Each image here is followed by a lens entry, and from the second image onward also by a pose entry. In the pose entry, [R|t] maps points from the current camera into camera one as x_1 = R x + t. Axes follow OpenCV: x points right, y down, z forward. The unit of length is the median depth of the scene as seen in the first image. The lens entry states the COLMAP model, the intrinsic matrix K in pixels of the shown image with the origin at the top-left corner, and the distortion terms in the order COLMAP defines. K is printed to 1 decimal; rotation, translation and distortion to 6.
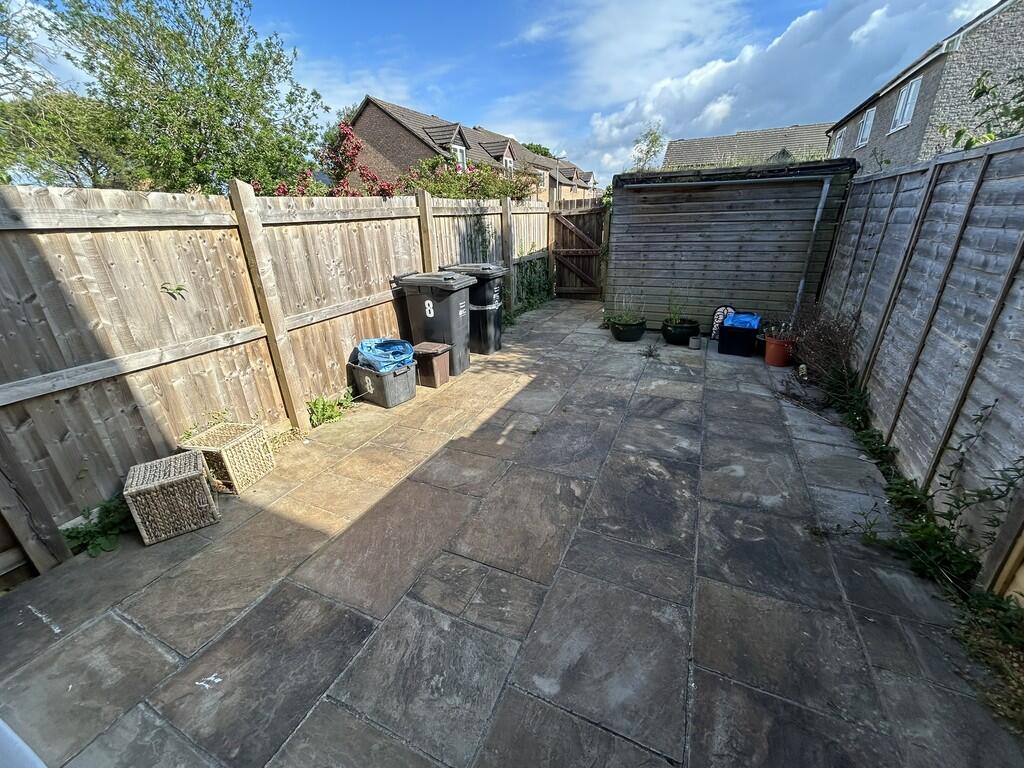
lens RADIAL K [[410.9, 0, 512.0], [0, 410.9, 384.0], [0, 0, 1]] dist [-0.002918, 0.000205]
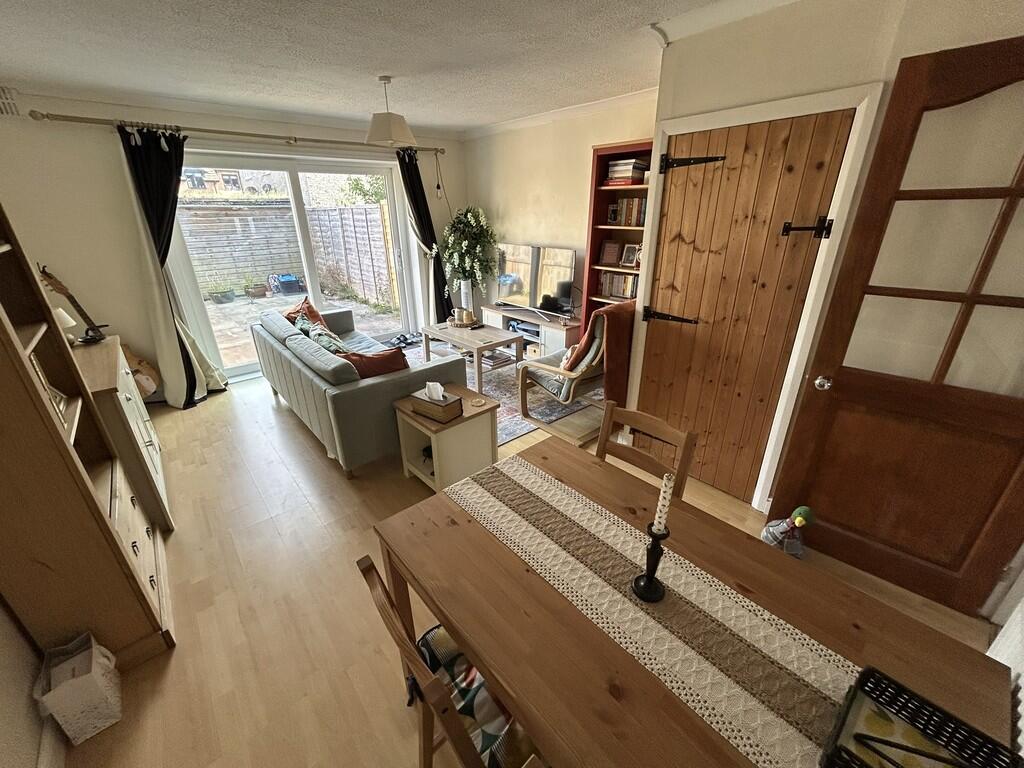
lens RADIAL K [[410.9, 0, 512.0], [0, 410.9, 384.0], [0, 0, 1]] dist [-0.002918, 0.000205]
pose [[0.398385, -0.340270, 0.851766, -0.804398], [0.344290, 0.916212, 0.204985, 0.257714], [-0.850149, 0.211592, 0.482157, -0.696760]]
